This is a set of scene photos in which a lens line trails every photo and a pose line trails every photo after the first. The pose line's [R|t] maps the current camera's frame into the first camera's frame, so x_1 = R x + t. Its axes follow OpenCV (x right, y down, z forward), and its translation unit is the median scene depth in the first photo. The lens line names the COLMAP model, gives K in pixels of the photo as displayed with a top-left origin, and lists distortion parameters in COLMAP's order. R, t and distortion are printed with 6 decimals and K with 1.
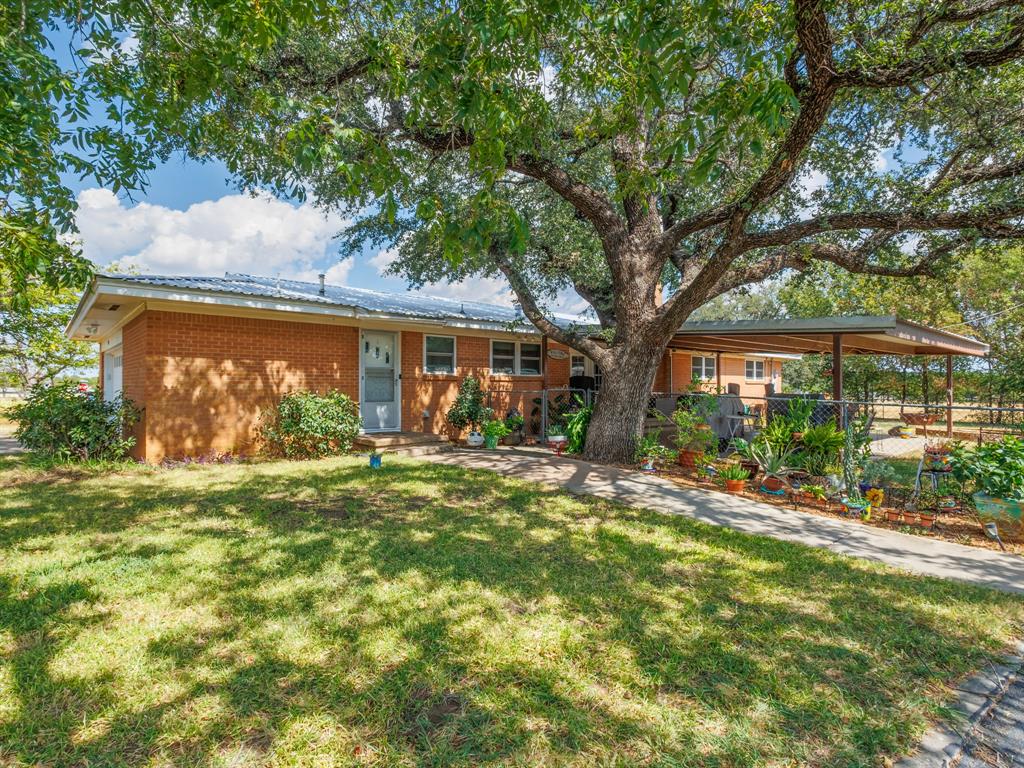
lens RADIAL K [[532.9, 0, 512.0], [0, 532.9, 384.0], [0, 0, 1]] dist [0.001646, 0.000402]
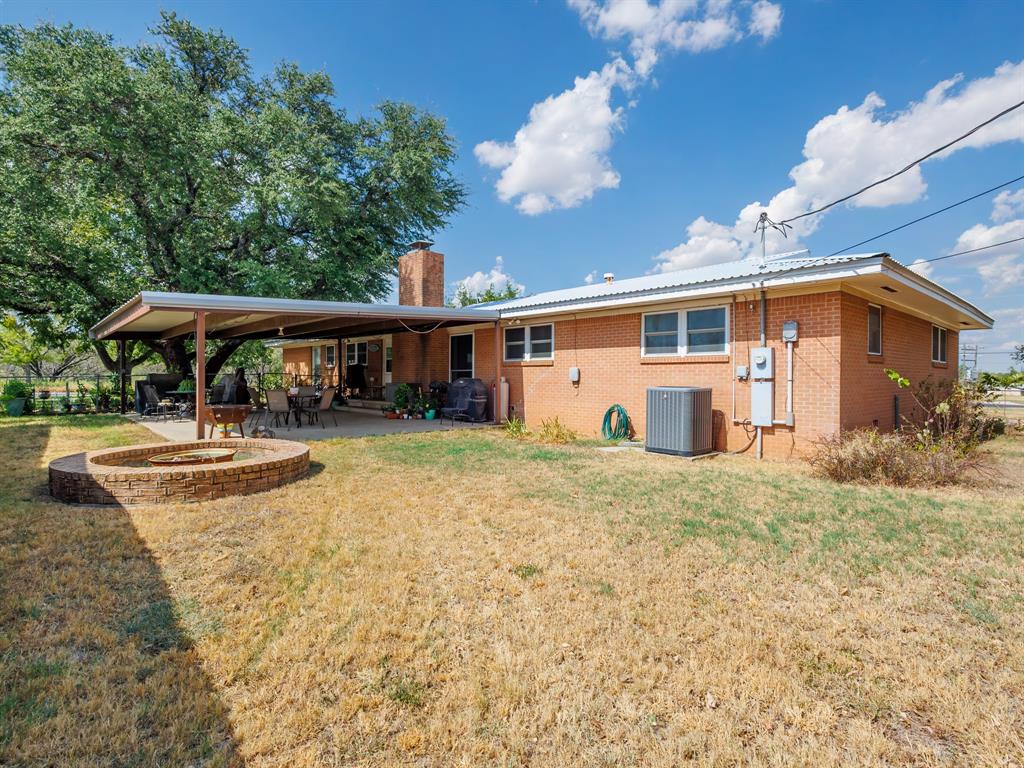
lens RADIAL K [[532.9, 0, 512.0], [0, 532.9, 384.0], [0, 0, 1]] dist [0.001646, 0.000402]
pose [[0.005786, 0.027995, -0.999591, 0.936340], [0.017123, 0.999459, 0.028091, -0.000030], [0.999837, -0.017278, 0.005304, 0.917812]]
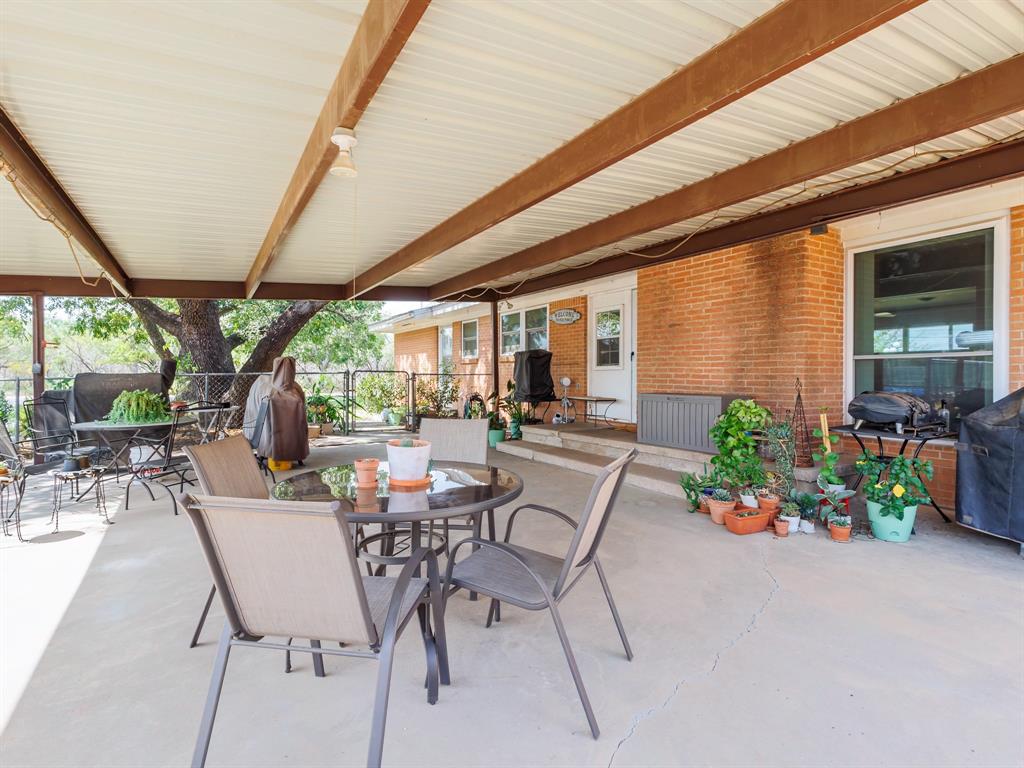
lens RADIAL K [[532.9, 0, 512.0], [0, 532.9, 384.0], [0, 0, 1]] dist [0.001646, 0.000402]
pose [[-0.193709, 0.034779, -0.980442, 0.629934], [0.026928, 0.999183, 0.030123, 0.000724], [0.980689, -0.020566, -0.194487, 0.795660]]
